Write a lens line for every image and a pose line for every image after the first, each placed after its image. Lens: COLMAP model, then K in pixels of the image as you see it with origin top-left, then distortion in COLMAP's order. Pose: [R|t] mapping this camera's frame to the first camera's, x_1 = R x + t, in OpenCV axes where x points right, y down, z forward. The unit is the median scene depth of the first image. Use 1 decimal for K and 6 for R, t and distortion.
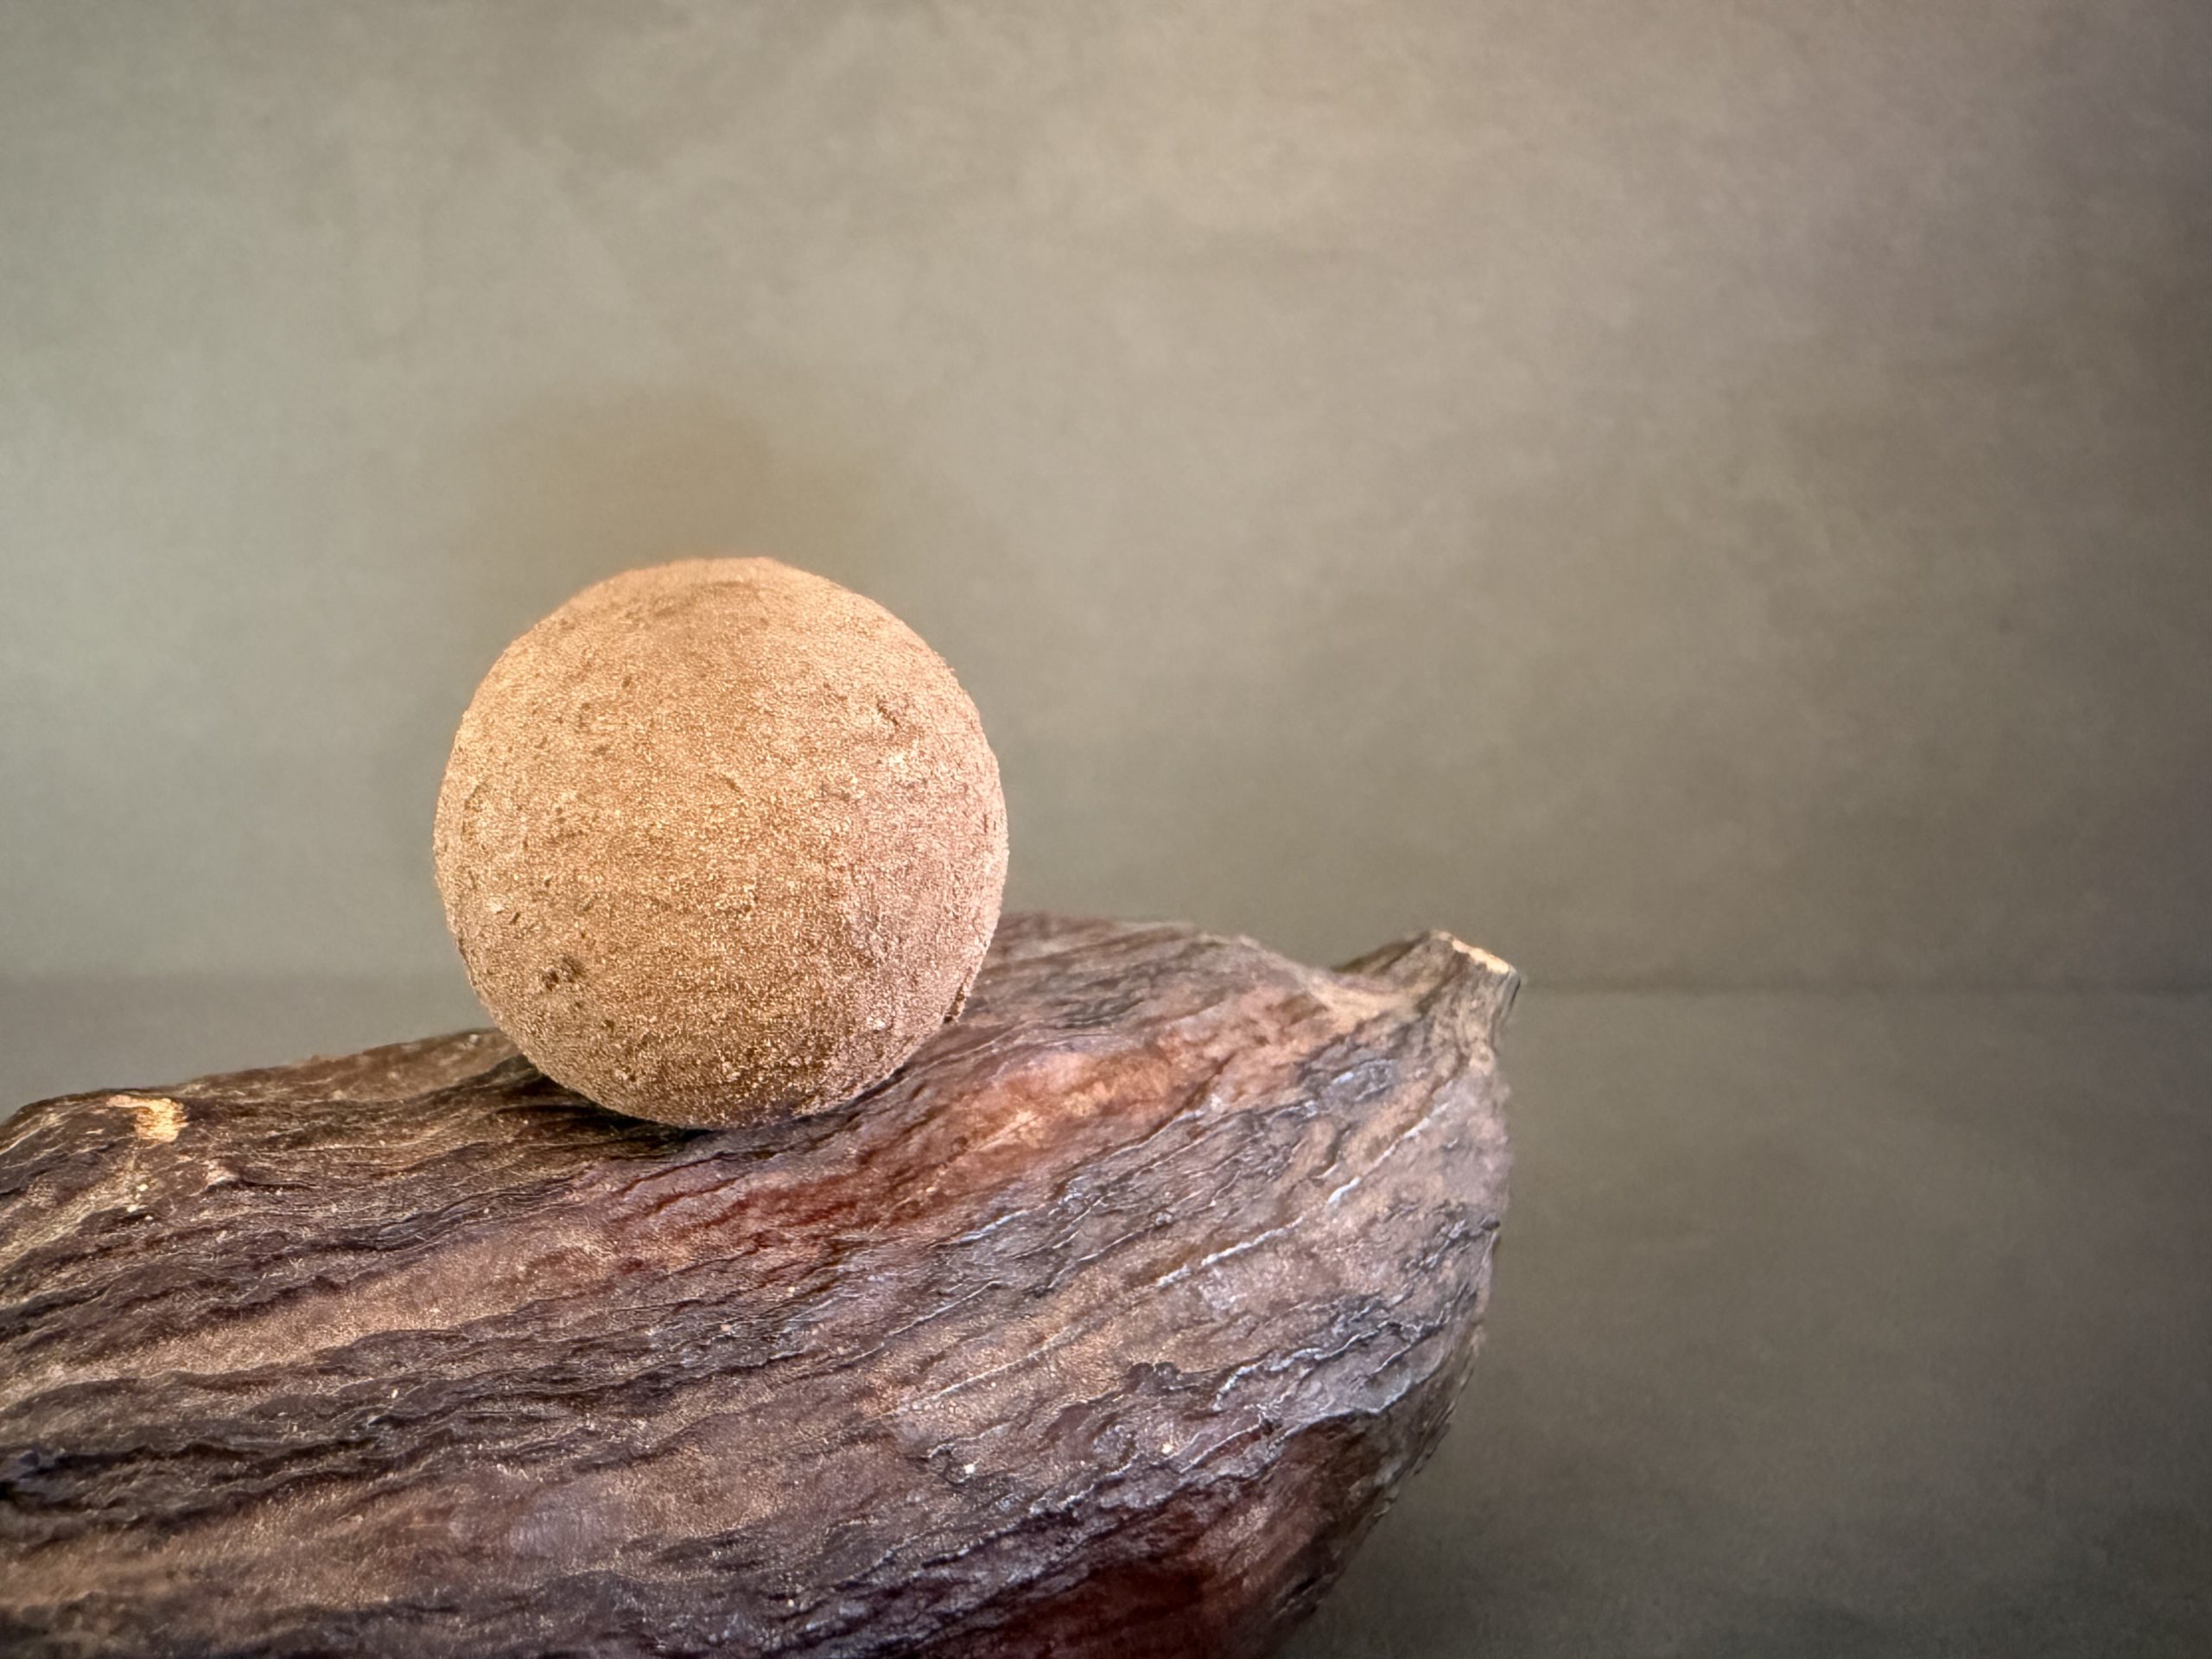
lens RADIAL K [[1674.6, 0, 750.7], [0, 1674.6, 815.2], [0, 0, 1]] dist [-0.000583, 0.005276]
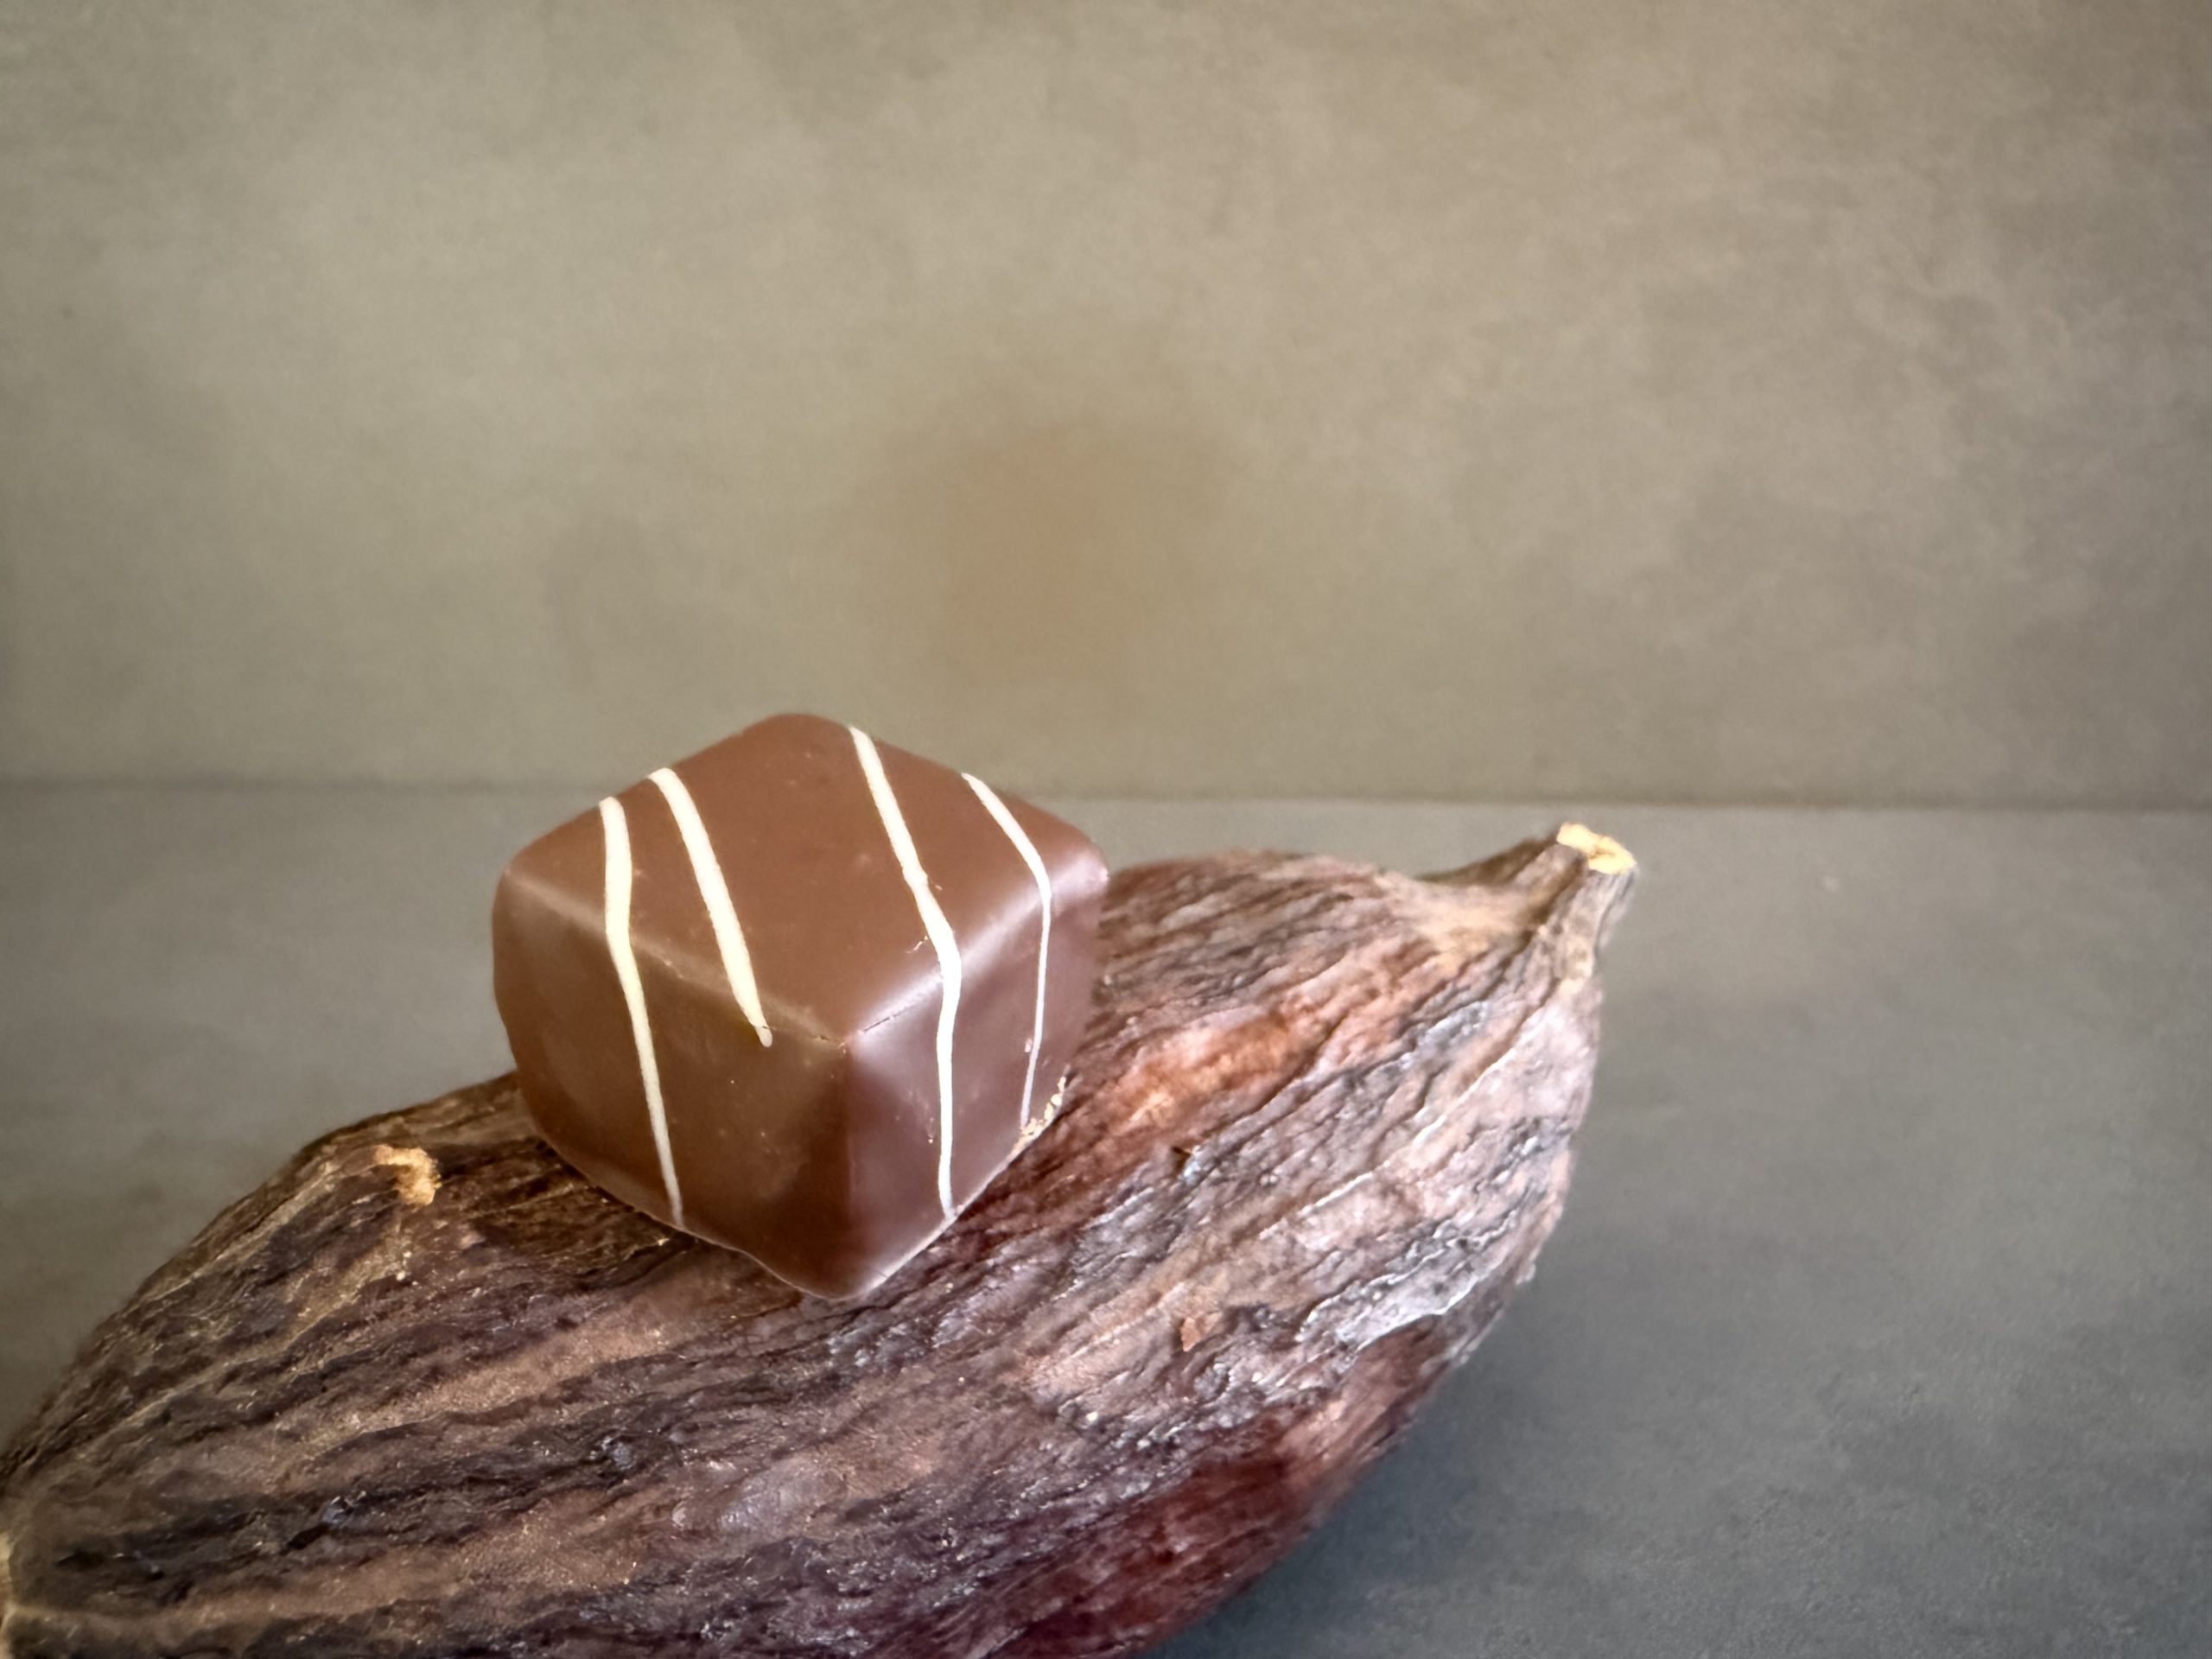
lens RADIAL K [[1674.6, 0, 1116.9], [0, 1674.6, 831.3], [0, 0, 1]] dist [-0.000583, 0.005276]
pose [[0.998832, -0.035268, 0.033020, 0.116711], [0.026783, 0.973031, 0.229114, -0.318396], [-0.040210, -0.227962, 0.972839, -0.134411]]
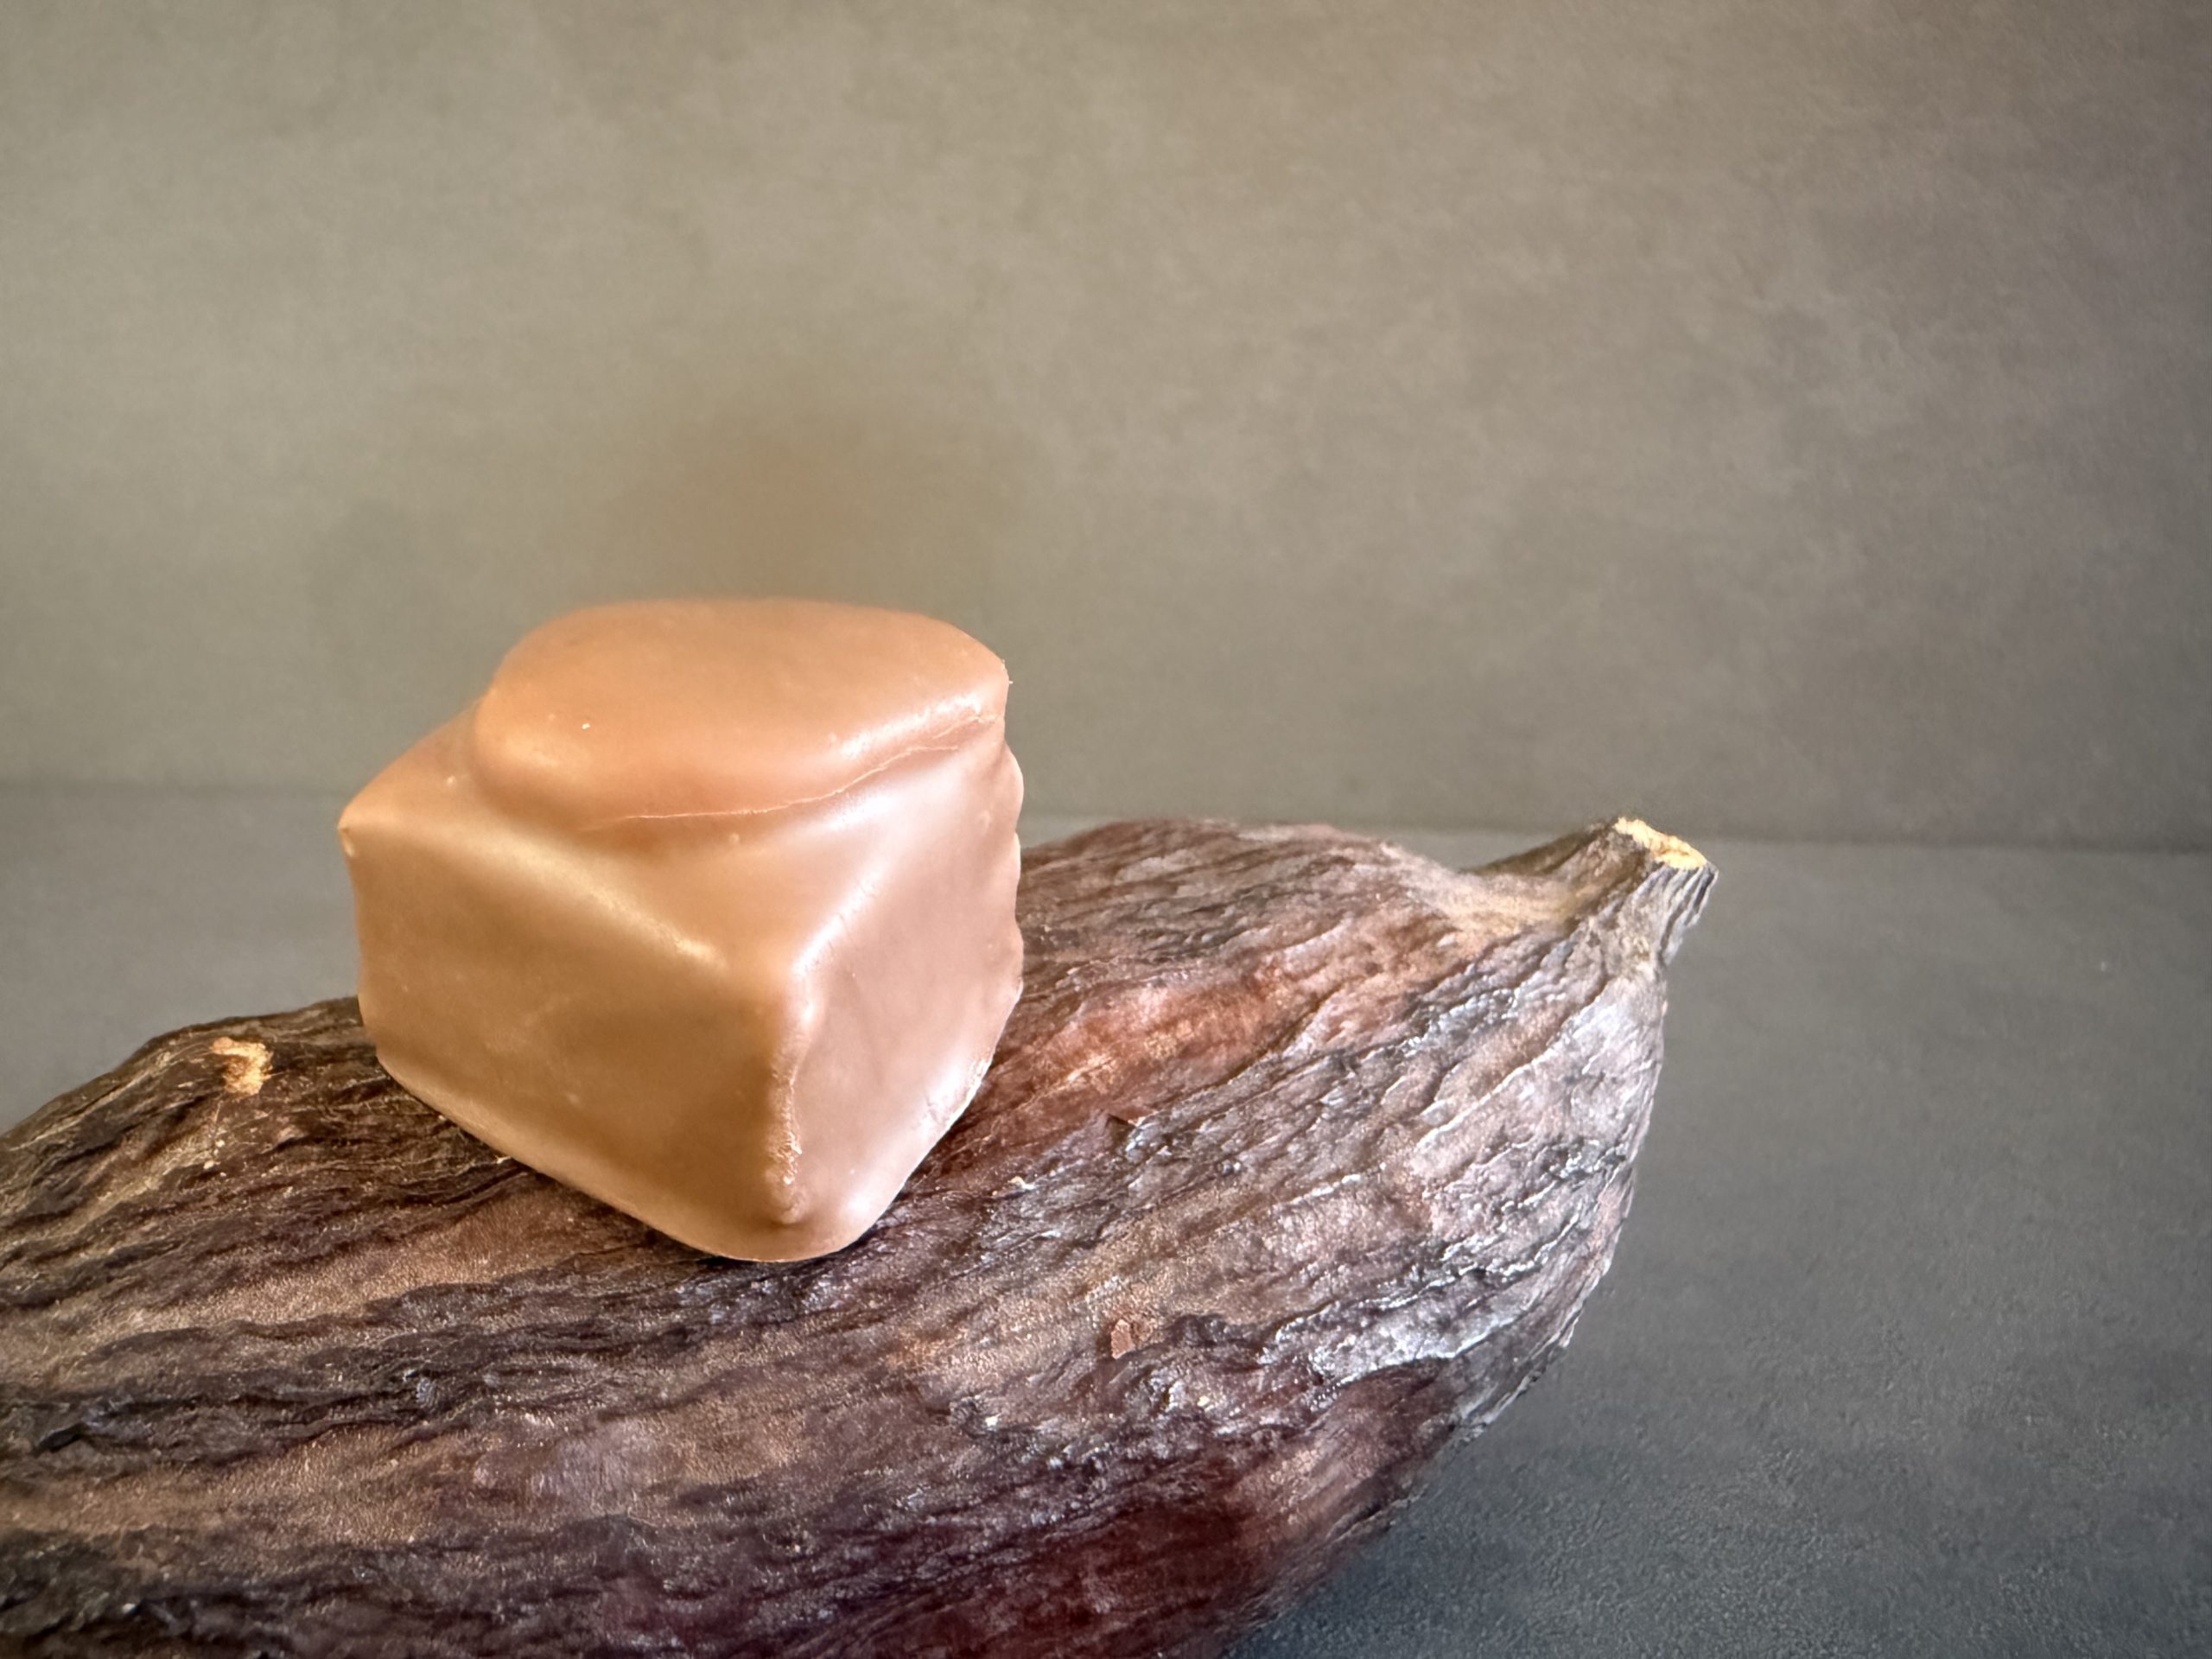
lens RADIAL K [[1674.6, 0, 827.5], [0, 1674.6, 827.6], [0, 0, 1]] dist [-0.000583, 0.005276]
pose [[0.989205, 0.005041, -0.146452, 0.170664], [0.017611, 0.988075, 0.152964, -0.128864], [0.145477, -0.153892, 0.977320, 0.021452]]
